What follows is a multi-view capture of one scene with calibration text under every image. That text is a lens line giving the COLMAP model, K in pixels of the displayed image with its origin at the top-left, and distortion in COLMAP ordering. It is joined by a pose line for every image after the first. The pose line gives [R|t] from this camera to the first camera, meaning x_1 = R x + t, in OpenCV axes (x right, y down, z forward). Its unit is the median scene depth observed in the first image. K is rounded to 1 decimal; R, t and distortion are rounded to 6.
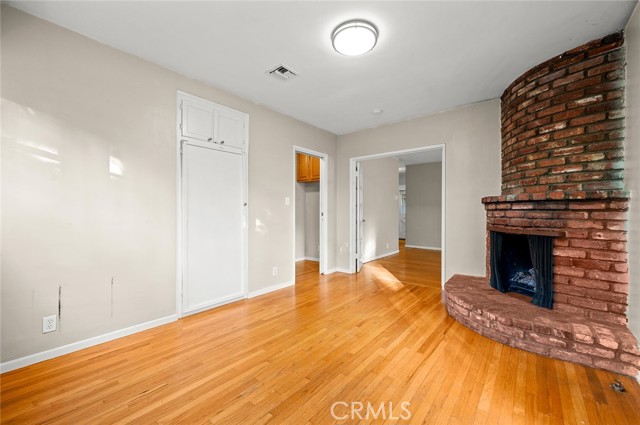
lens RADIAL K [[260.1, 0, 320.0], [0, 260.1, 212.5], [0, 0, 1]] dist [-0.000146, -0.000006]
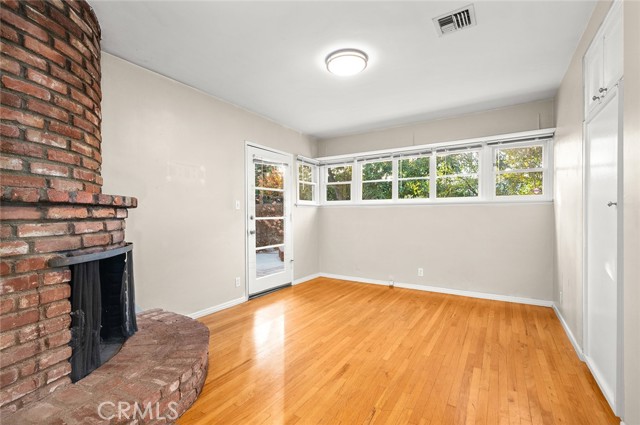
lens RADIAL K [[285.0, 0, 320.0], [0, 285.0, 212.5], [0, 0, 1]] dist [-0.000658, -0.000117]
pose [[-0.992367, 0.004382, -0.123239, 0.391276], [0.004637, 0.999988, -0.001787, -0.028143], [0.123229, -0.002345, -0.992375, 2.153643]]
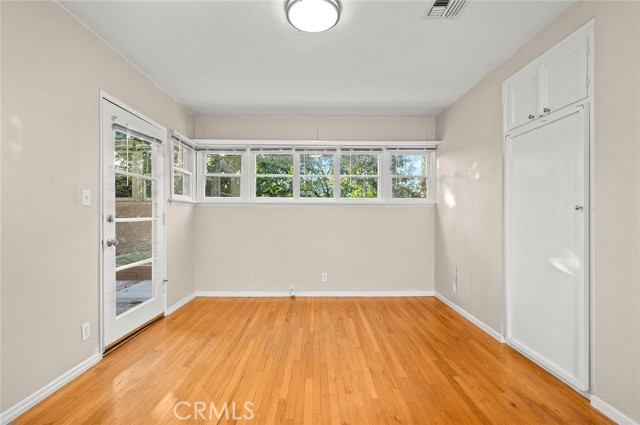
lens RADIAL K [[292.6, 0, 320.0], [0, 292.6, 212.5], [0, 0, 1]] dist [-0.000452, -0.000118]
pose [[-0.764534, -0.005645, -0.644558, 0.703260], [-0.005205, 0.999983, -0.002583, -0.027365], [0.644562, 0.001380, -0.764551, 1.692555]]
